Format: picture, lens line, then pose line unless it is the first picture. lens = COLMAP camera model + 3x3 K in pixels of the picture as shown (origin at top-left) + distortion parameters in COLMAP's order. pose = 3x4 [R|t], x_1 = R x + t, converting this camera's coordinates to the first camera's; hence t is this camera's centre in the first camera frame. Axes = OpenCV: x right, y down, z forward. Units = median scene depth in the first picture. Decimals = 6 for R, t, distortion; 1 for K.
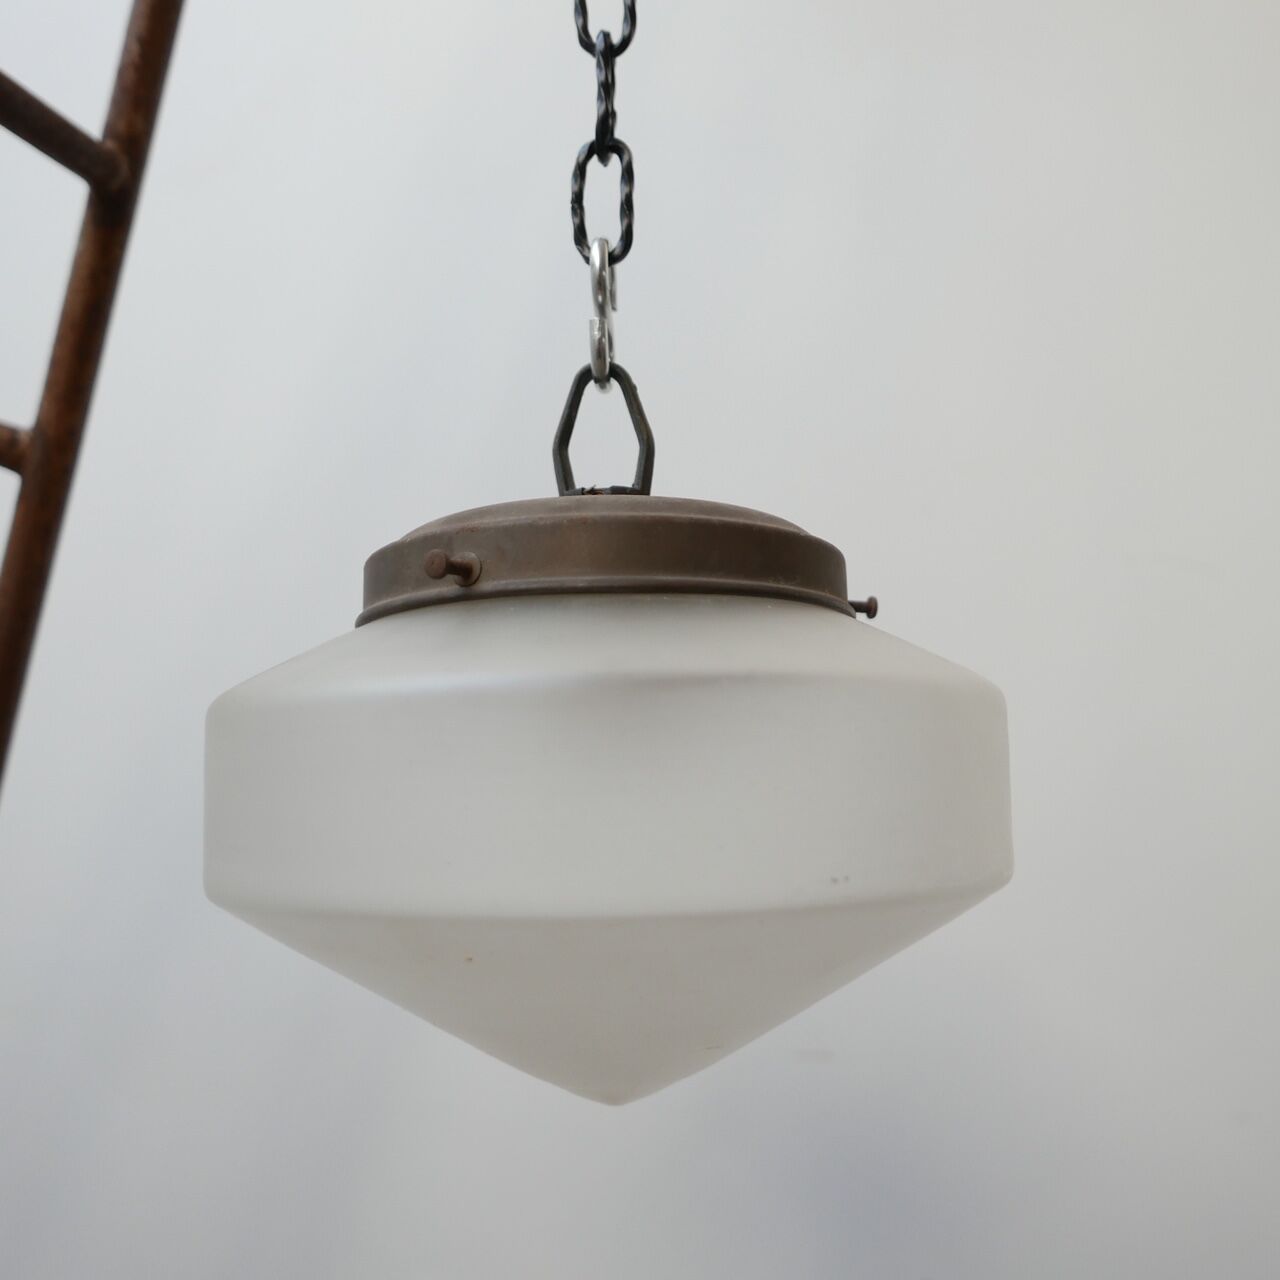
lens RADIAL K [[1115.8, 0, 654.0], [0, 1115.8, 636.1], [0, 0, 1]] dist [-0.000358, -0.045334]
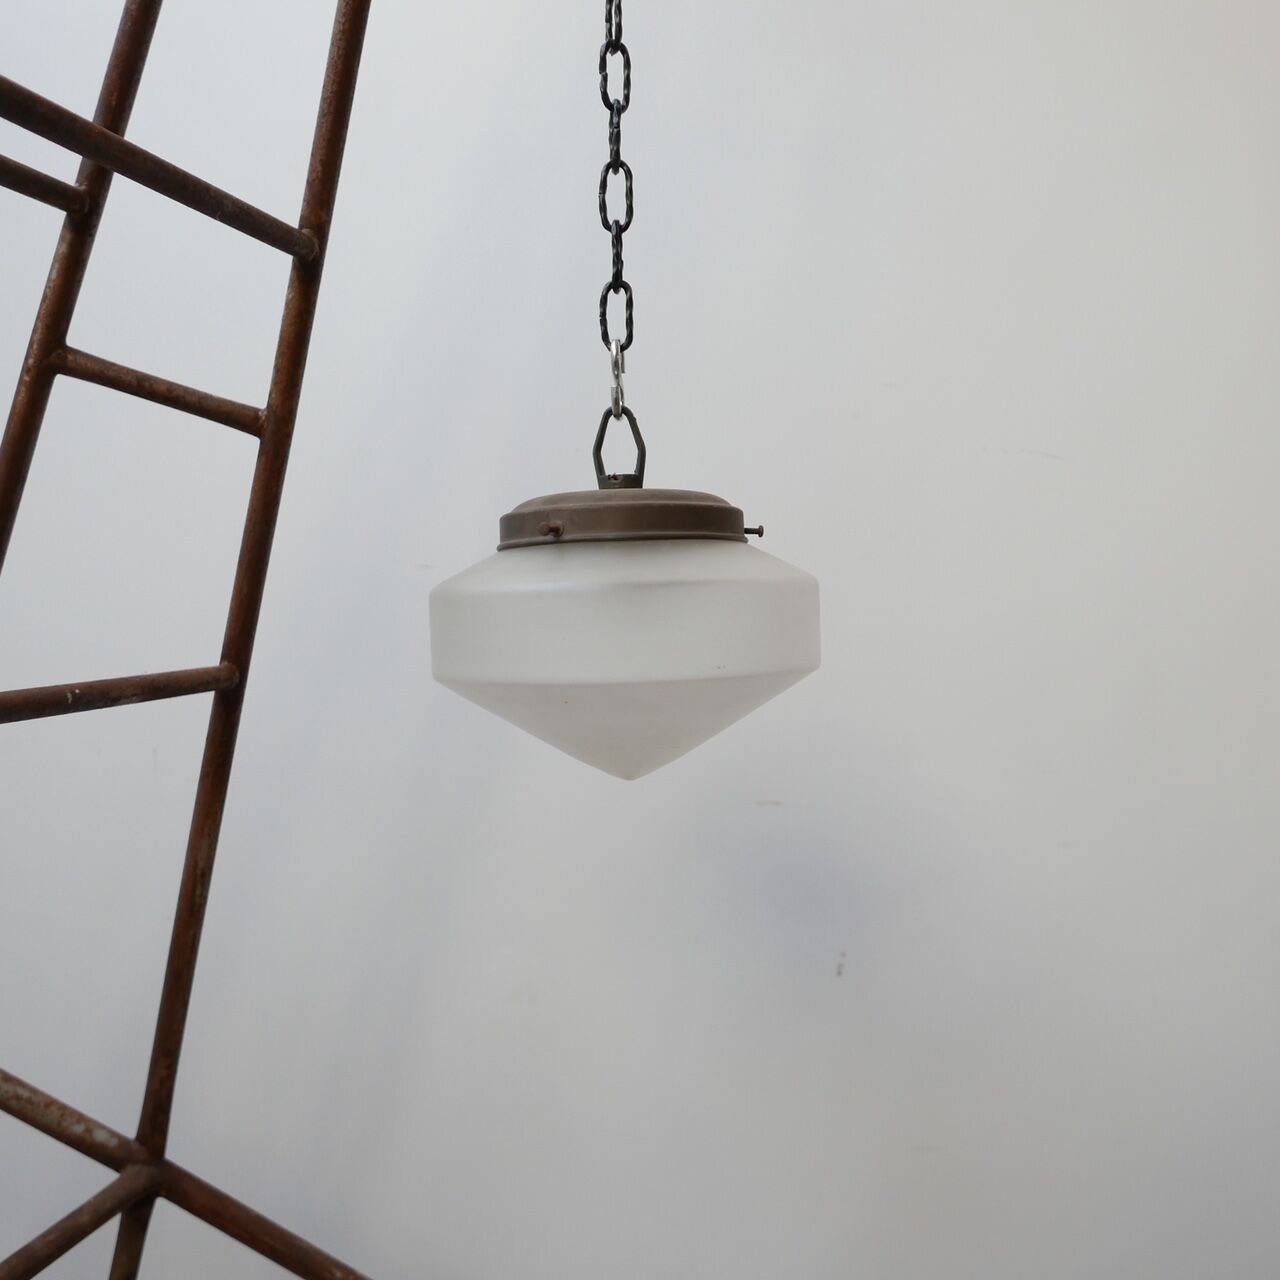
lens RADIAL K [[1115.8, 0, 643.6], [0, 1115.8, 638.6], [0, 0, 1]] dist [-0.000358, -0.045334]
pose [[0.999674, -0.007630, -0.024363, 0.040704], [0.011265, 0.988202, 0.152740, -0.143389], [0.022910, -0.152965, 0.987966, -0.929155]]
